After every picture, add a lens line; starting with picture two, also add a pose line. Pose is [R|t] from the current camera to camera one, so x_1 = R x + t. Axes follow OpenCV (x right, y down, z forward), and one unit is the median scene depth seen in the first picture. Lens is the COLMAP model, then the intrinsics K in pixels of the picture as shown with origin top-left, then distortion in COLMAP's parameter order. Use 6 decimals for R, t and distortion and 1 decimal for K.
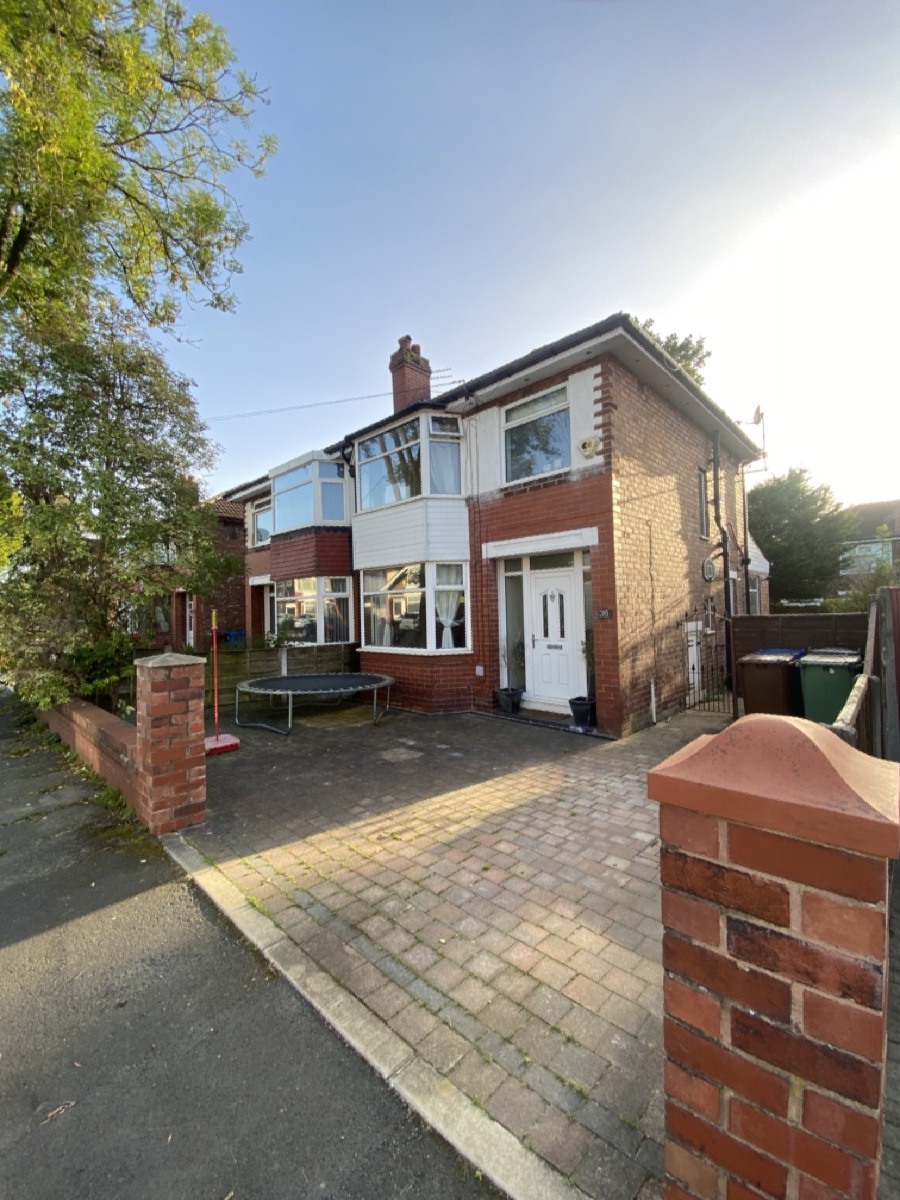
lens RADIAL K [[483.6, 0, 447.5], [0, 483.6, 598.4], [0, 0, 1]] dist [0.026552, -0.018782]
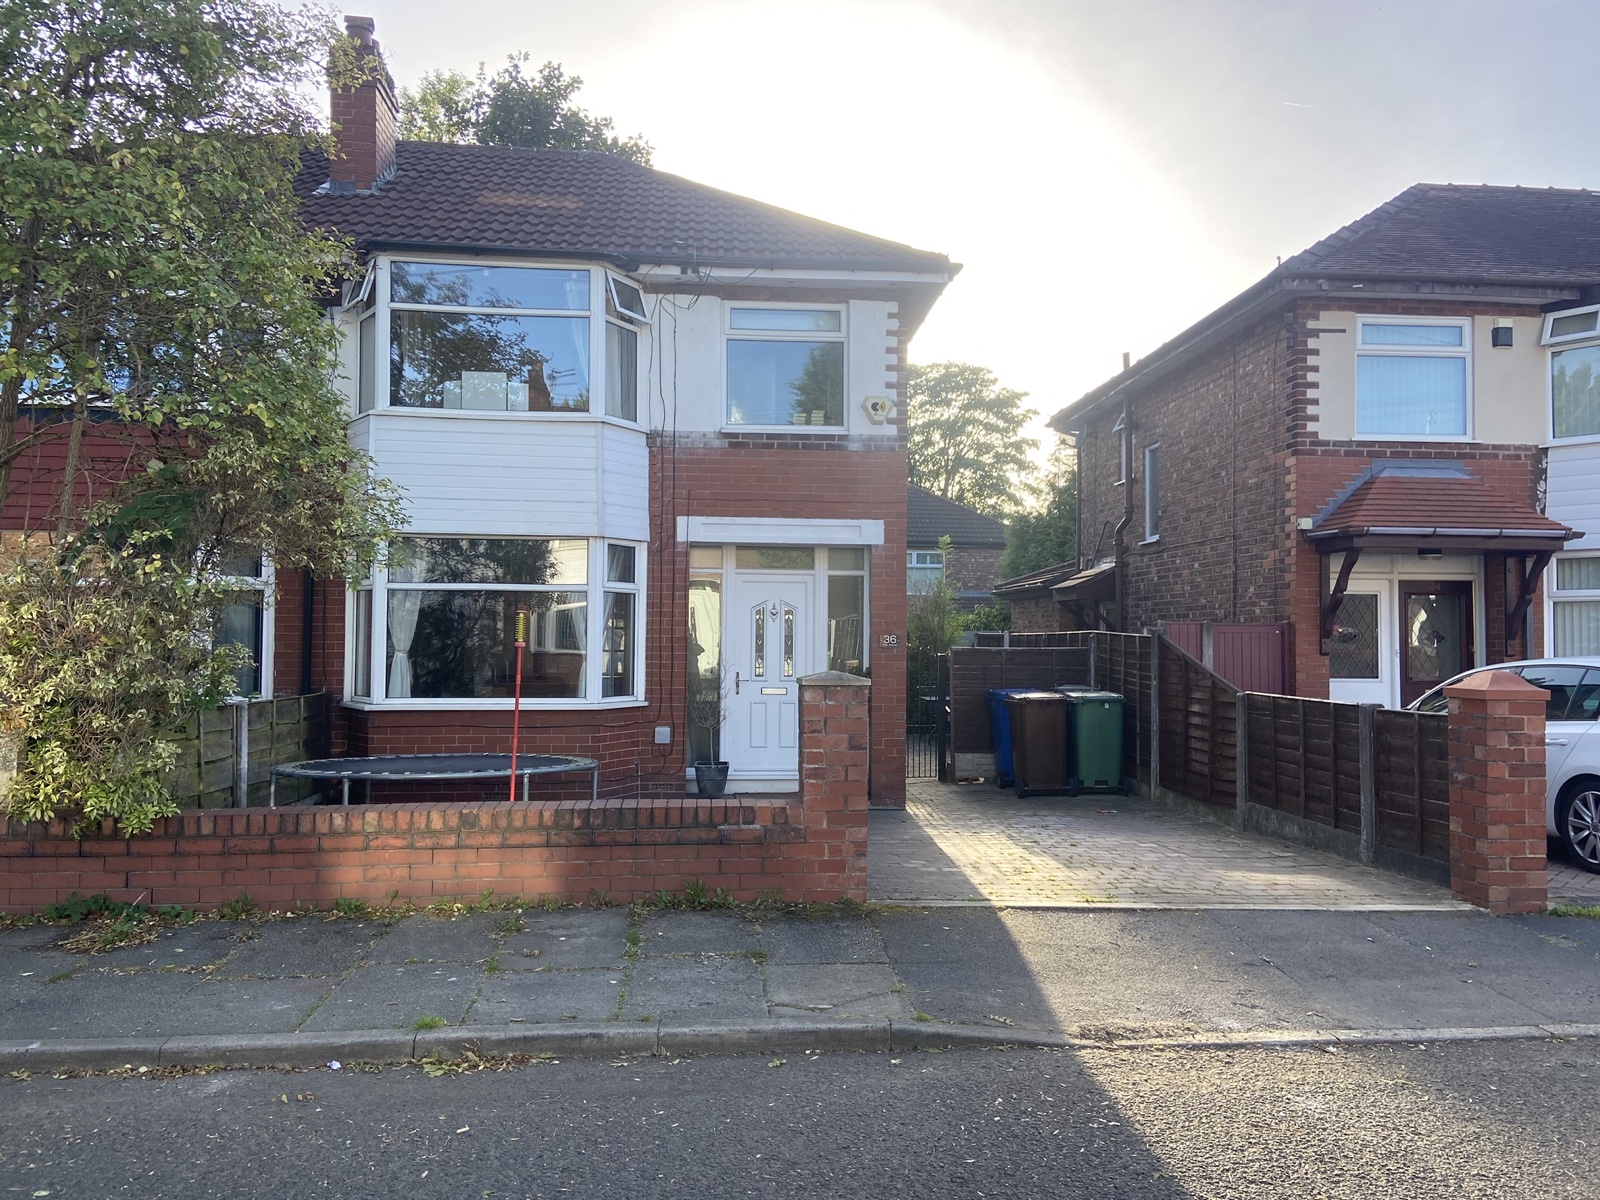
lens RADIAL K [[1200.9, 0, 800.0], [0, 1200.9, 600.0], [0, 0, 1]] dist [0.008827, 0.003099]
pose [[0.633499, 0.057562, 0.771599, -1.013762], [-0.042934, 0.998308, -0.039224, 0.041072], [-0.772551, -0.008280, 0.634898, -0.040143]]
